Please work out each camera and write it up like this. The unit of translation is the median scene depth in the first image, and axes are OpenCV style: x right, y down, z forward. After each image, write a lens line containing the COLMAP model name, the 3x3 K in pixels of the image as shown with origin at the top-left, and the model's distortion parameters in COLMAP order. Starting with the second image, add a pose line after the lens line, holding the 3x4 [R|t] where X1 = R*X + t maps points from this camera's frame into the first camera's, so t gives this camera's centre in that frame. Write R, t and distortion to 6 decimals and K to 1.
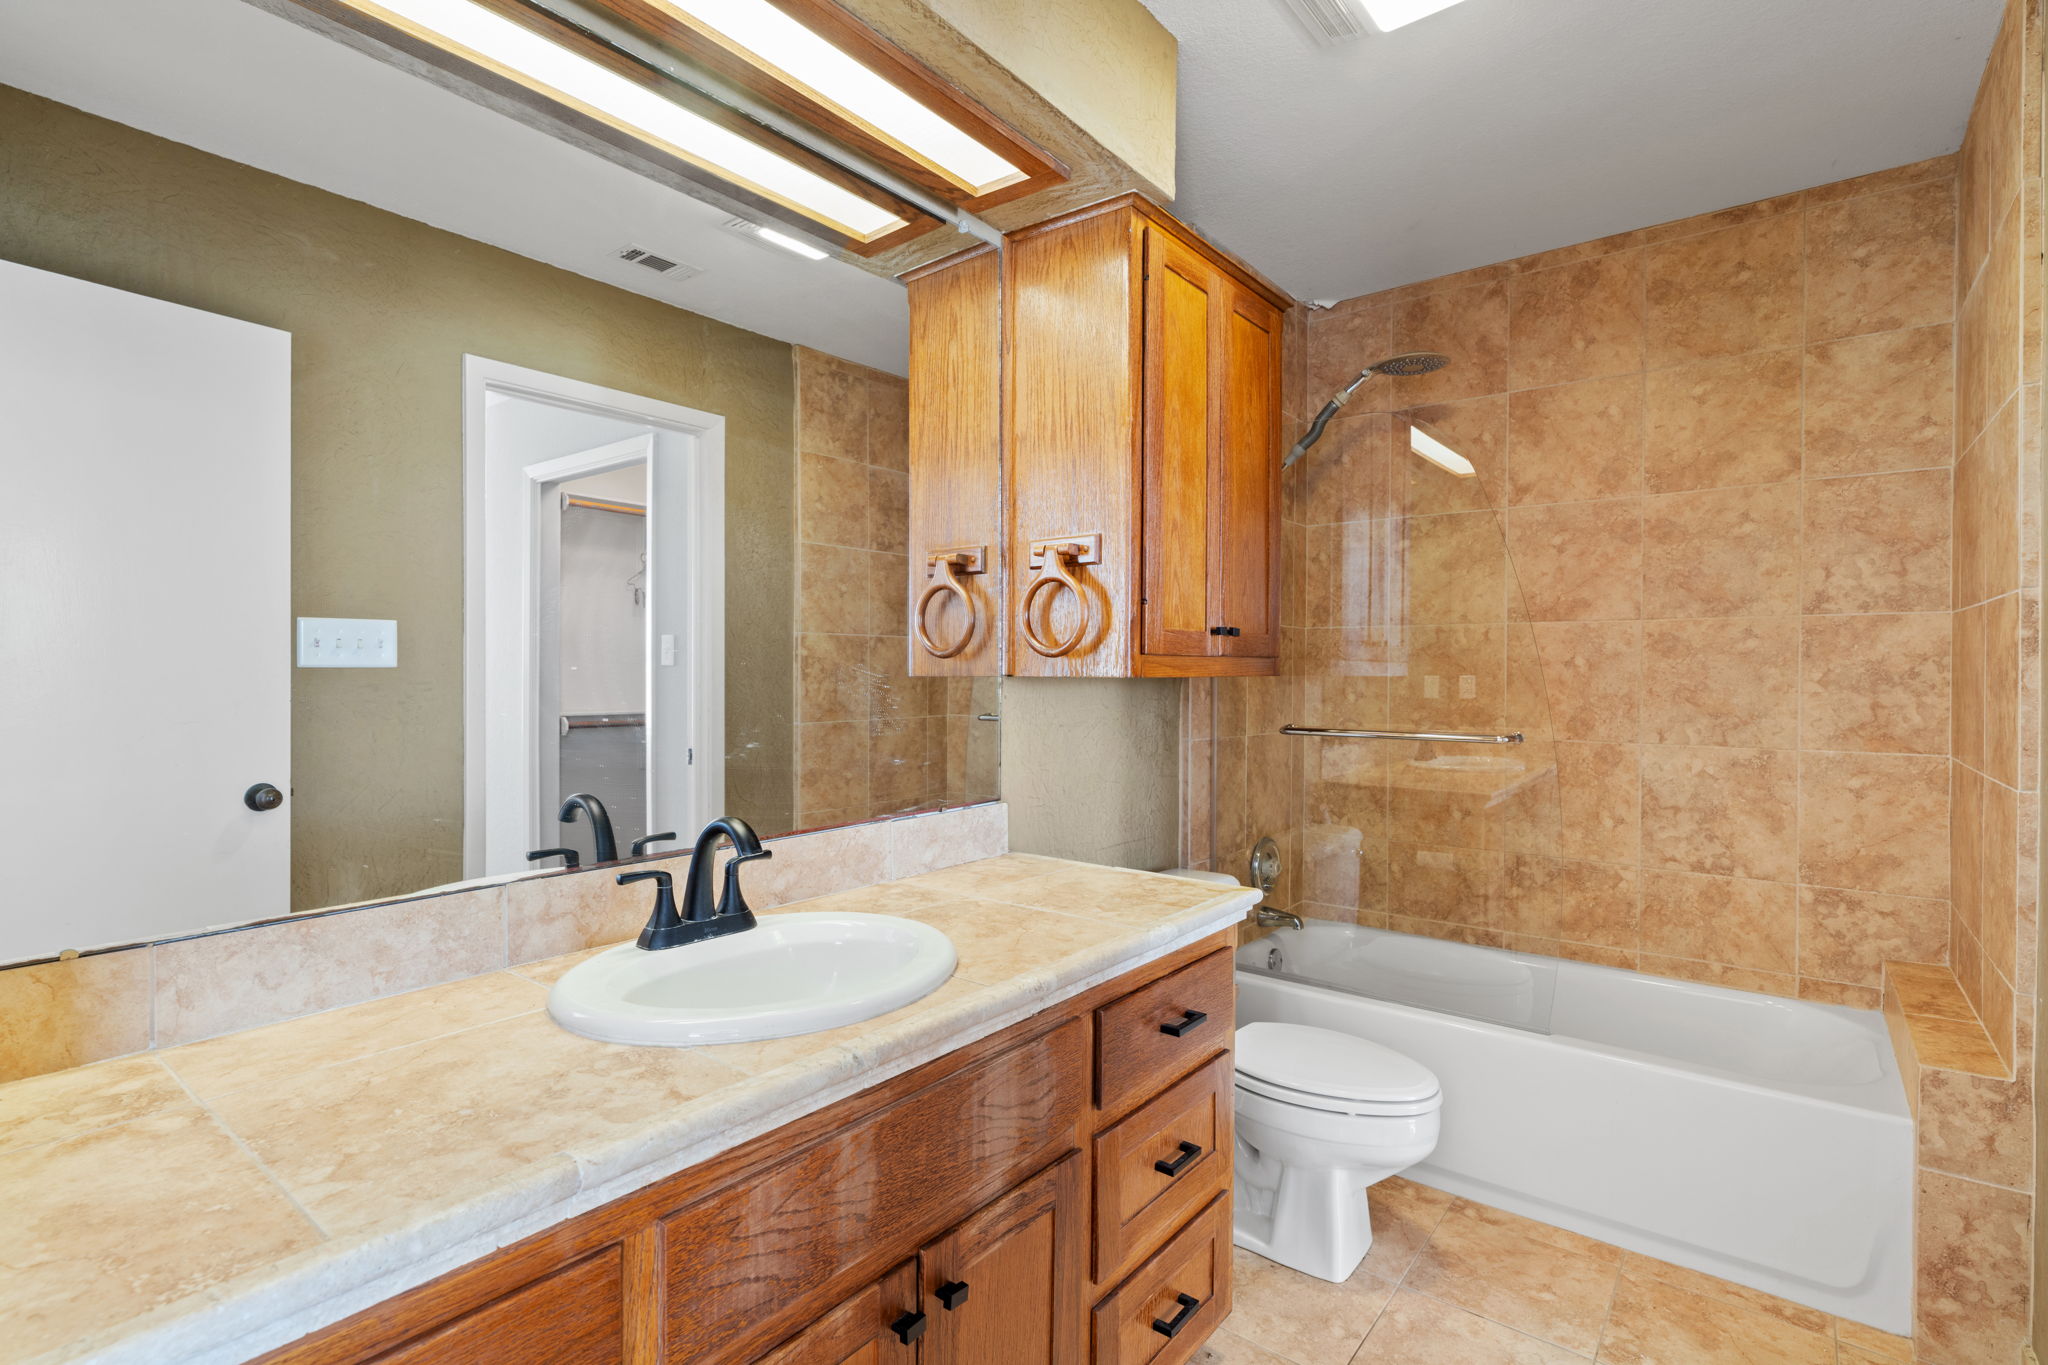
lens RADIAL K [[976.8, 0, 1026.6], [0, 976.8, 670.7], [0, 0, 1]] dist [-0.001785, -0.000205]
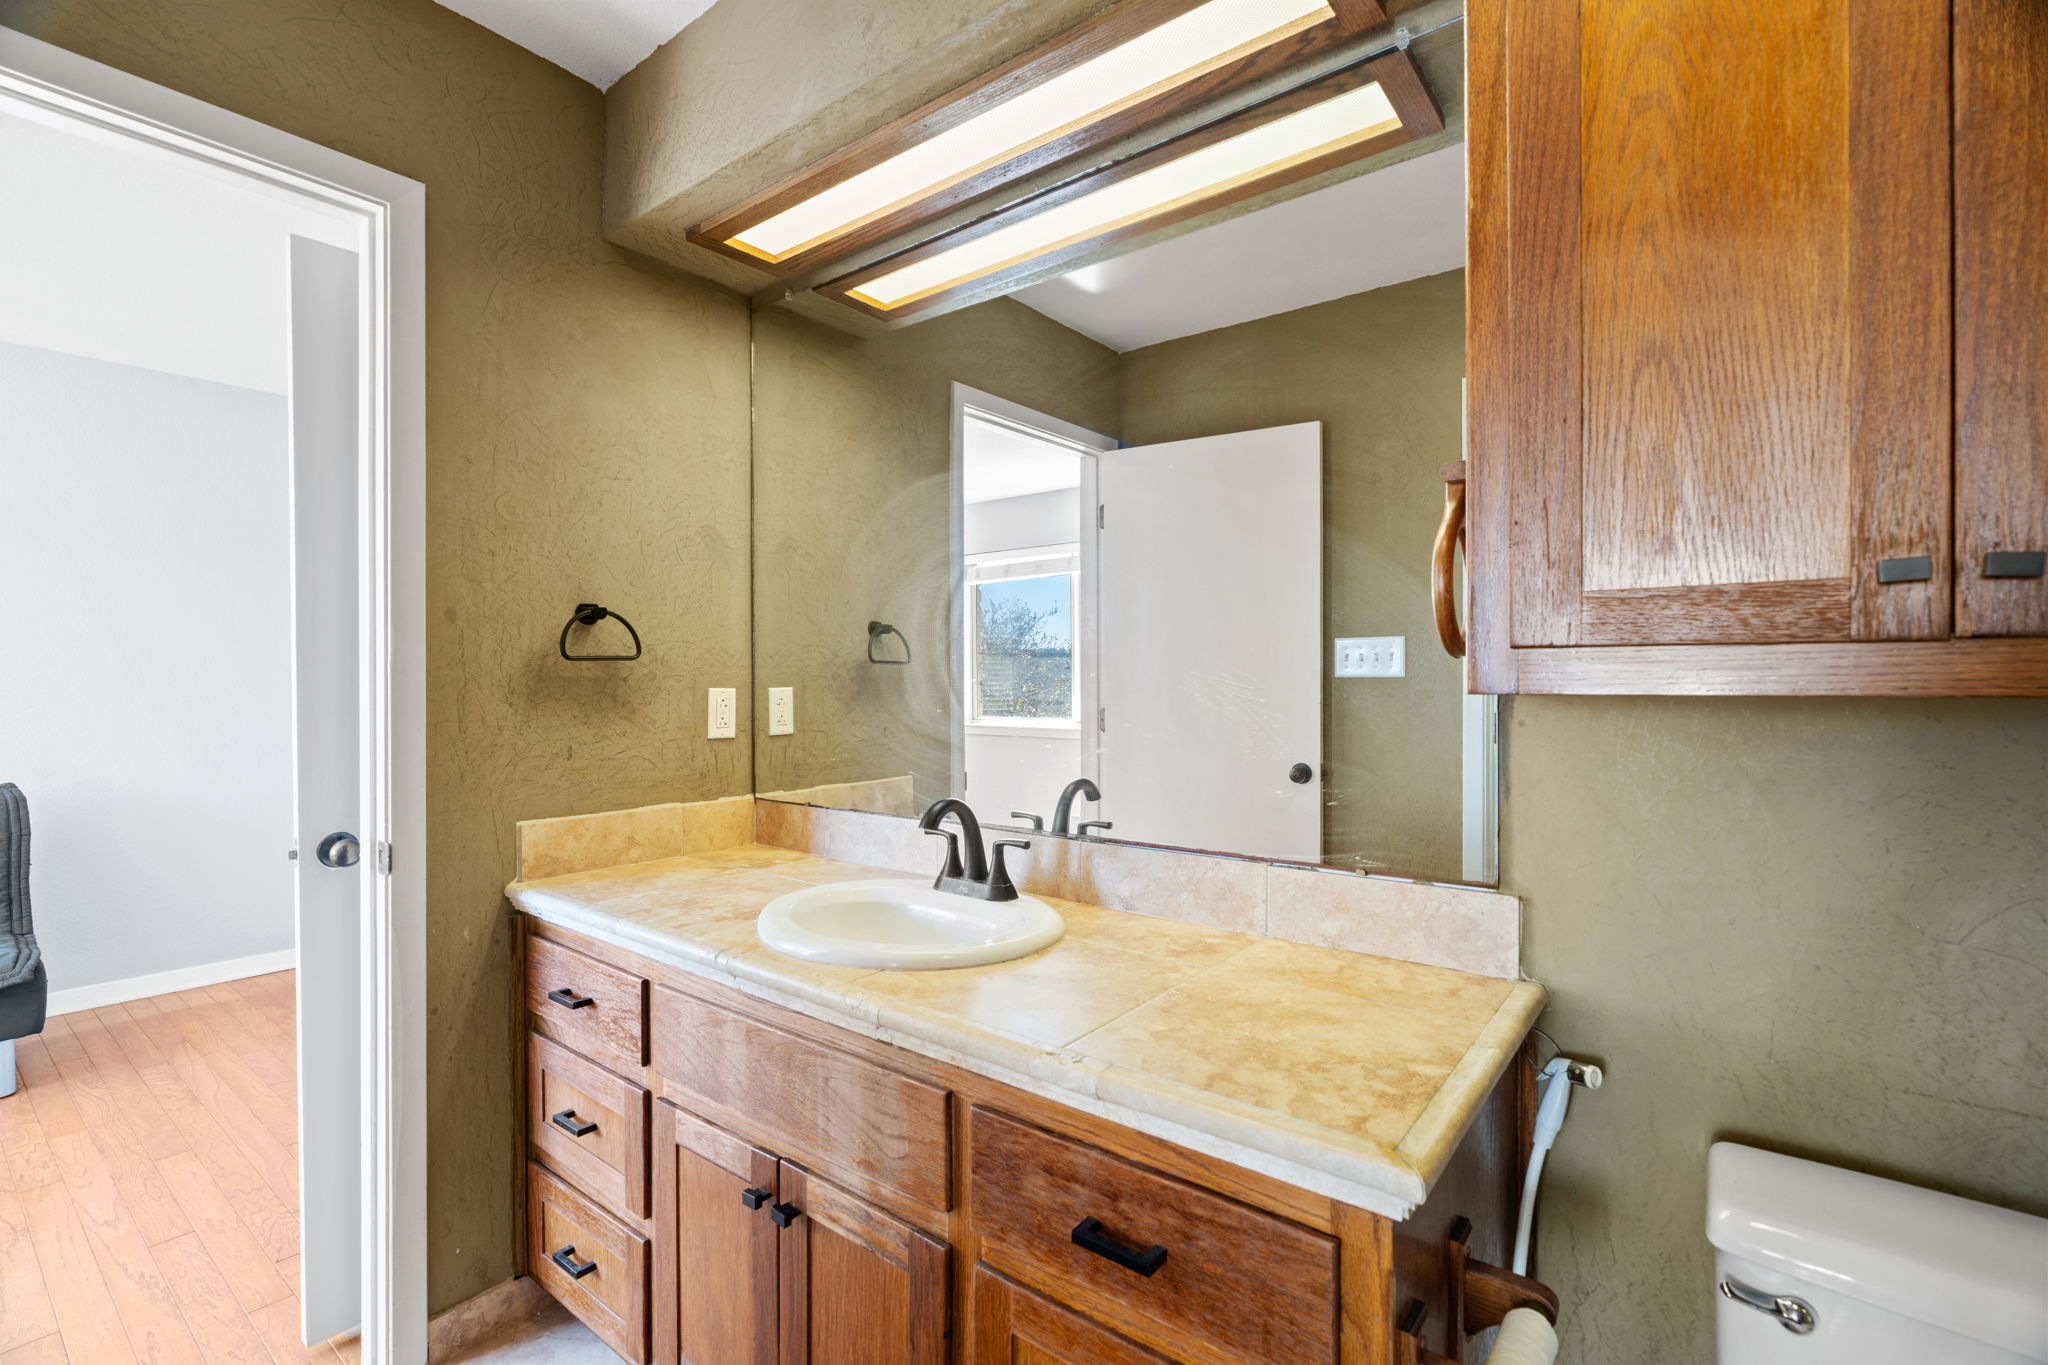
lens RADIAL K [[916.0, 0, 1024.0], [0, 916.0, 682.5], [0, 0, 1]] dist [-0.024845, 0.000329]
pose [[0.000648, -0.000407, -1.000000, 0.570841], [0.007082, 0.999975, -0.000403, 0.000780], [0.999975, -0.007082, 0.000651, 0.722003]]
